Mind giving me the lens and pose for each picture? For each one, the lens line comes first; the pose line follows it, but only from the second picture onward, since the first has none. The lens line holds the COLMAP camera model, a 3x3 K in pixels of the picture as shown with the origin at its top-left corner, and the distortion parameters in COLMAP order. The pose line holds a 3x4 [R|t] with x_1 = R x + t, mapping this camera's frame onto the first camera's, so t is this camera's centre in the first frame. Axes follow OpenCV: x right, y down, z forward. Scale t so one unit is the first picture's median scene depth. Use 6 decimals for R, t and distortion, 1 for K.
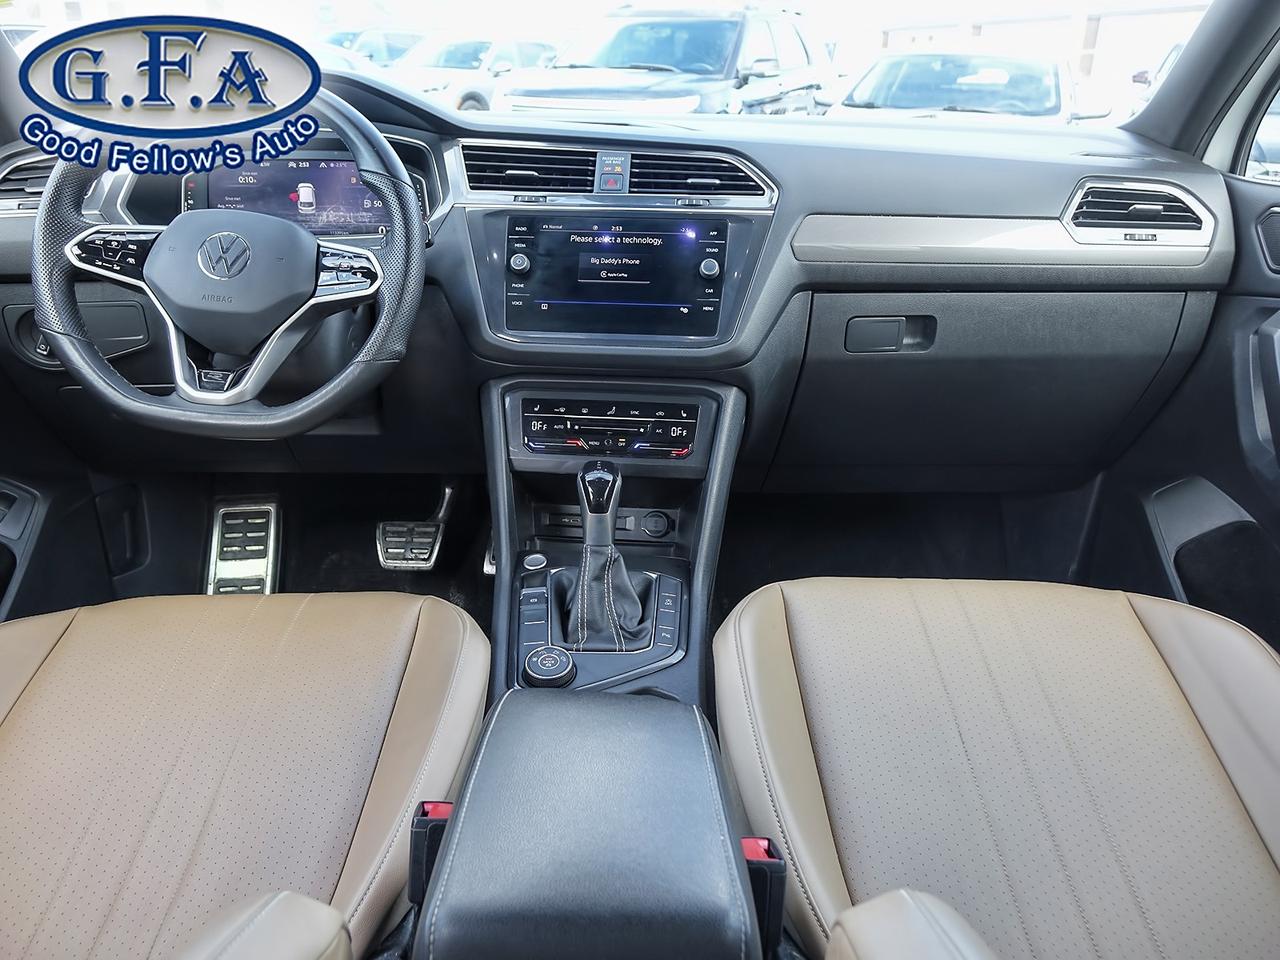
lens RADIAL K [[980.1, 0, 640.0], [0, 980.1, 480.0], [0, 0, 1]] dist [0.002114, -0.005182]
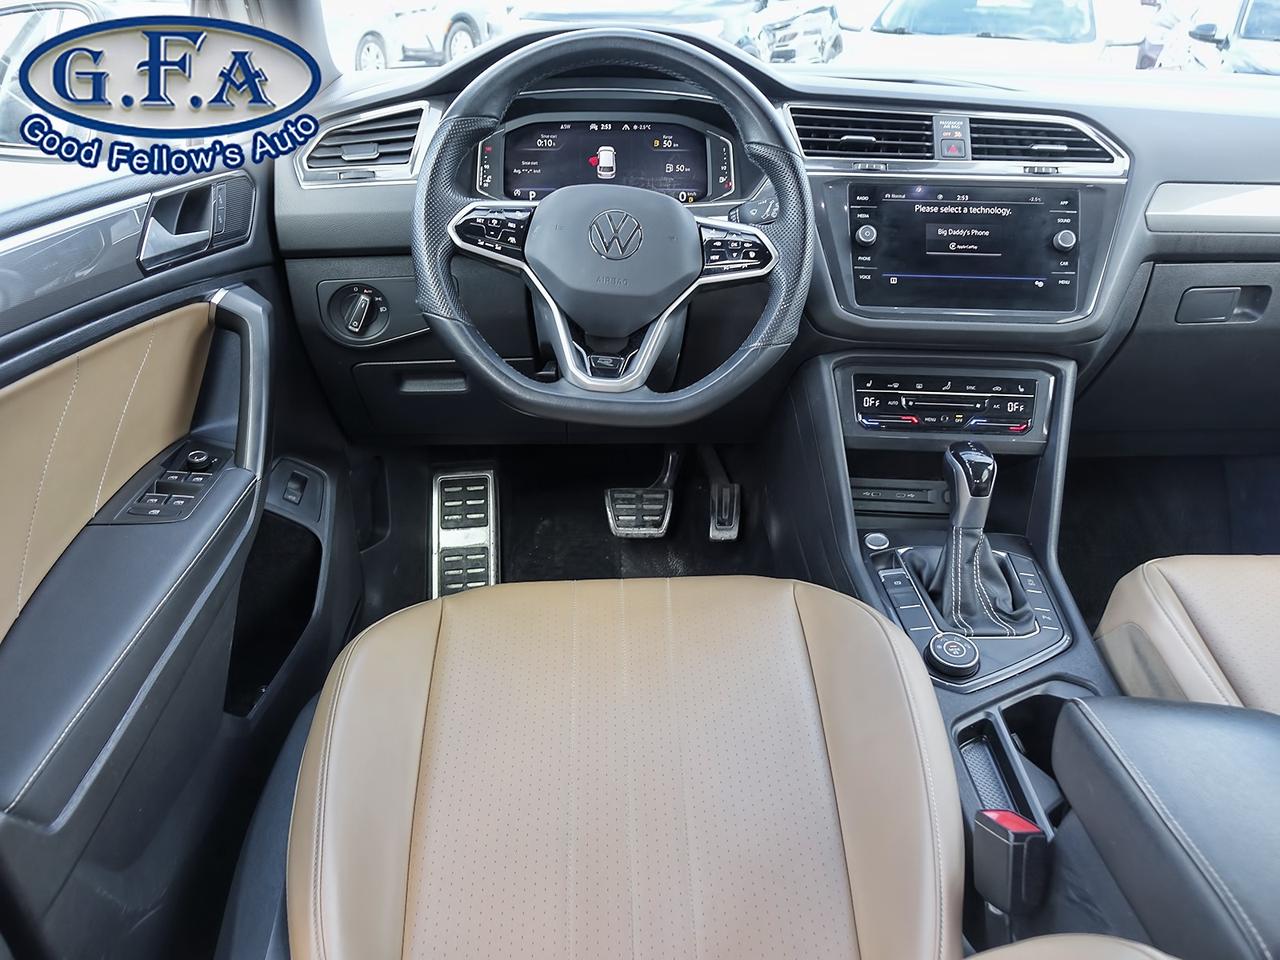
lens RADIAL K [[978.9, 0, 640.0], [0, 978.9, 480.0], [0, 0, 1]] dist [0.003978, -0.000924]
pose [[0.999440, -0.011770, 0.031327, -0.369731], [0.009531, 0.997455, 0.070660, -0.049370], [-0.032079, -0.070321, 0.997008, 0.026420]]
